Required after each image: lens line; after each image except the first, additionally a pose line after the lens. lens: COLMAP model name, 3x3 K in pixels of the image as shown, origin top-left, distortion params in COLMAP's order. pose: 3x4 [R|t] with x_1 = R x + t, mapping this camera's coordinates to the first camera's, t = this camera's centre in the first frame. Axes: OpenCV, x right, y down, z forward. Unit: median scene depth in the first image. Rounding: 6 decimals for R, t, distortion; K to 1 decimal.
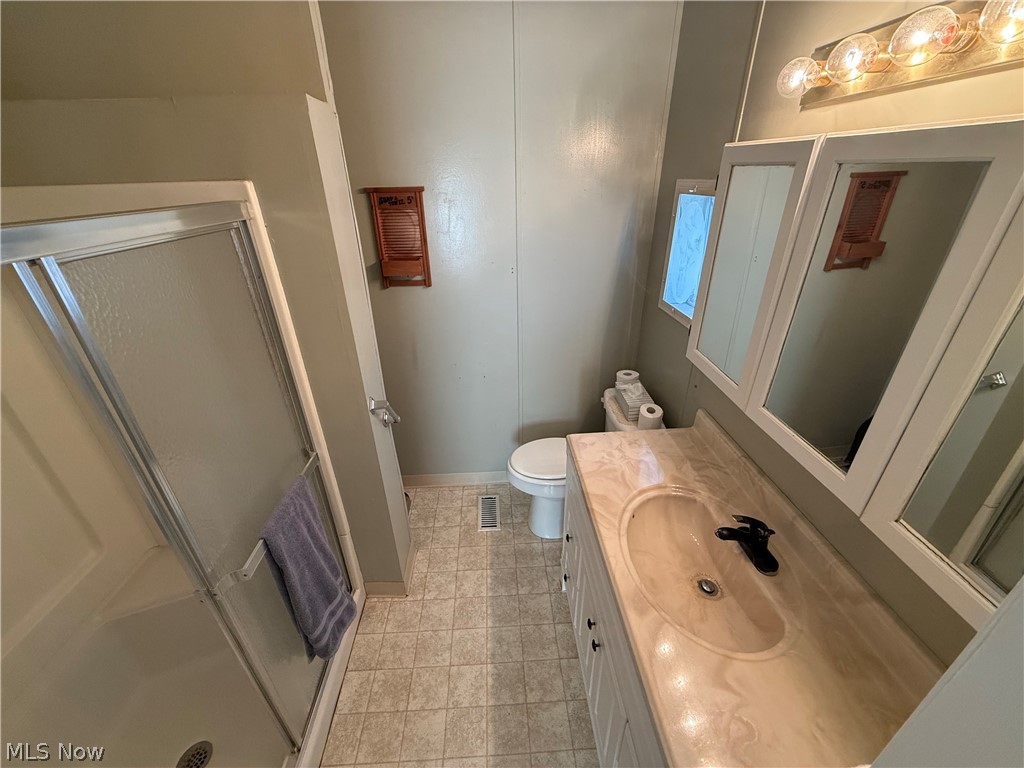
lens RADIAL K [[407.9, 0, 508.8], [0, 407.9, 382.9], [0, 0, 1]] dist [-0.000151, 0.000048]
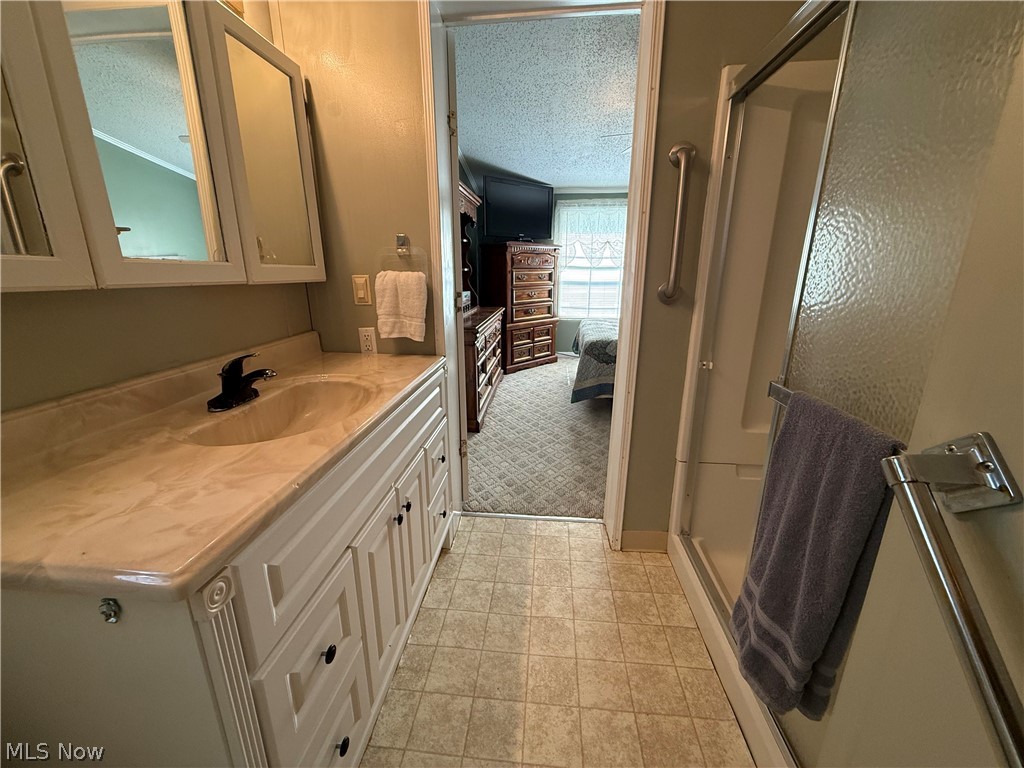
lens RADIAL K [[407.9, 0, 508.8], [0, 407.9, 382.9], [0, 0, 1]] dist [-0.000151, 0.000048]
pose [[-0.988372, -0.014516, 0.151359, -0.129563], [0.092204, 0.734318, 0.672514, -0.149875], [-0.120908, 0.678650, -0.724441, 1.167398]]
